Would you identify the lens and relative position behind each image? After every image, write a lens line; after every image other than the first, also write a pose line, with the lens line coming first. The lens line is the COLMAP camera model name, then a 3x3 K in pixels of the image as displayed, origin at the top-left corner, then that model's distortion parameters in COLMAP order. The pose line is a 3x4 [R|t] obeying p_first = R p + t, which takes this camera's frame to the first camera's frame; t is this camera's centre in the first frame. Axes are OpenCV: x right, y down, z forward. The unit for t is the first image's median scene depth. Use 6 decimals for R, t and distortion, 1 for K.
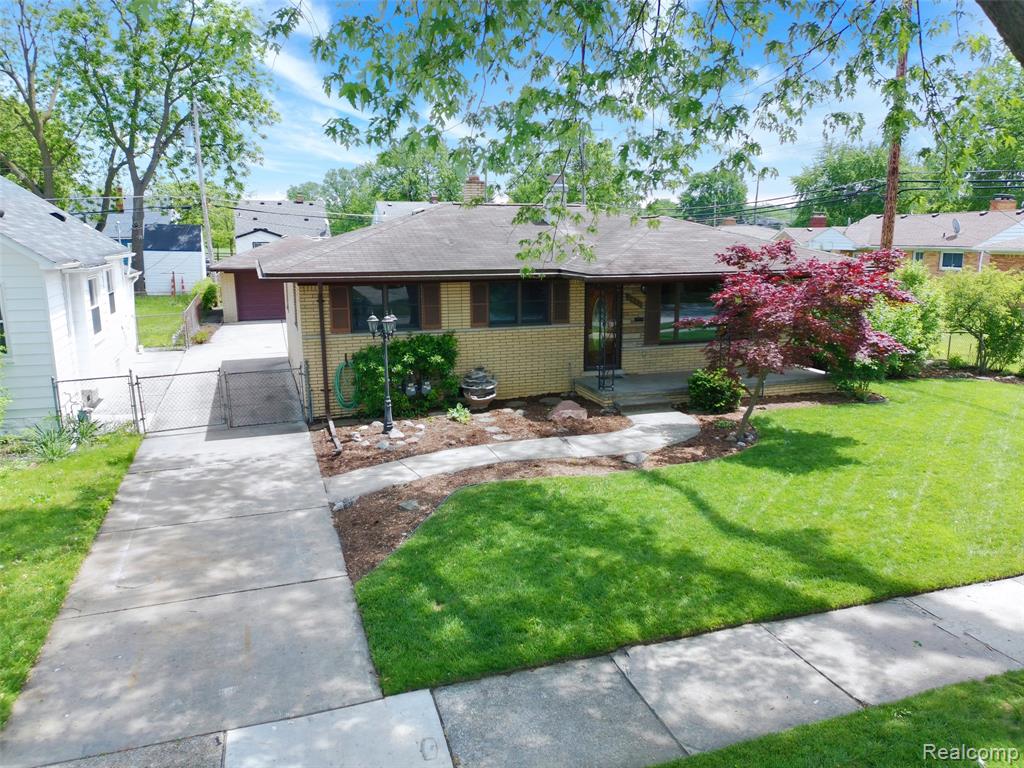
lens RADIAL K [[740.1, 0, 514.9], [0, 740.1, 383.8], [0, 0, 1]] dist [0.046784, -0.000849]
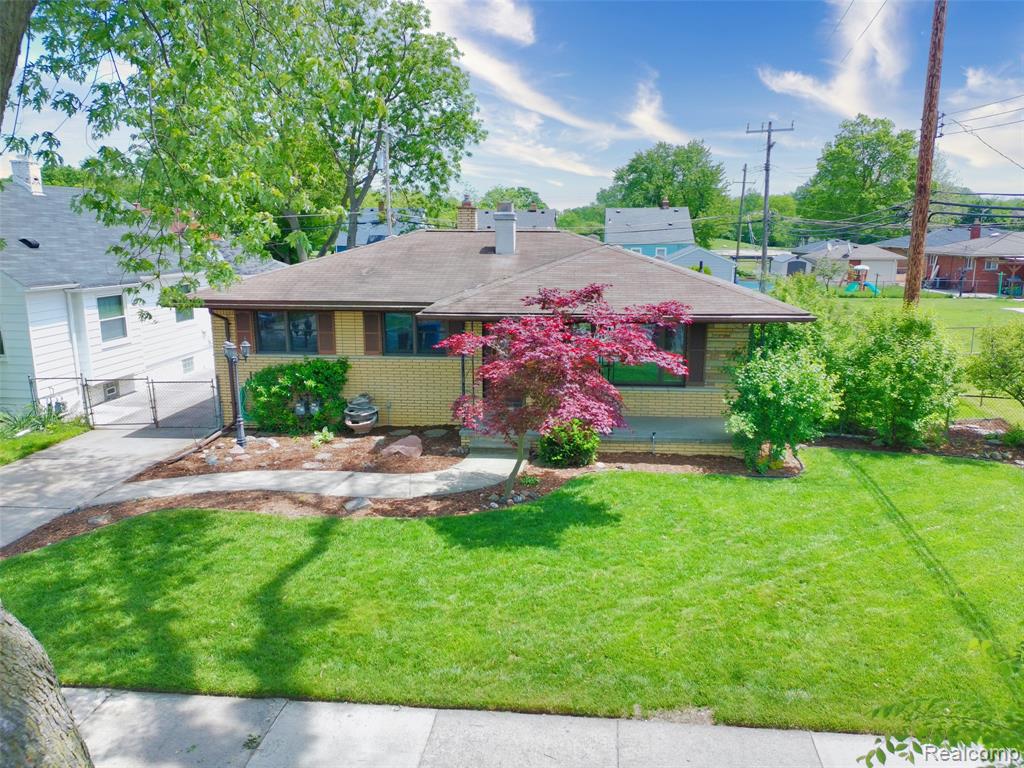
lens RADIAL K [[740.1, 0, 514.9], [0, 740.1, 383.8], [0, 0, 1]] dist [0.046784, -0.000849]
pose [[0.914951, 0.082309, -0.395082, 0.656542], [-0.082002, 0.996475, 0.017695, -0.085058], [0.395146, 0.016207, 0.918475, 0.152617]]
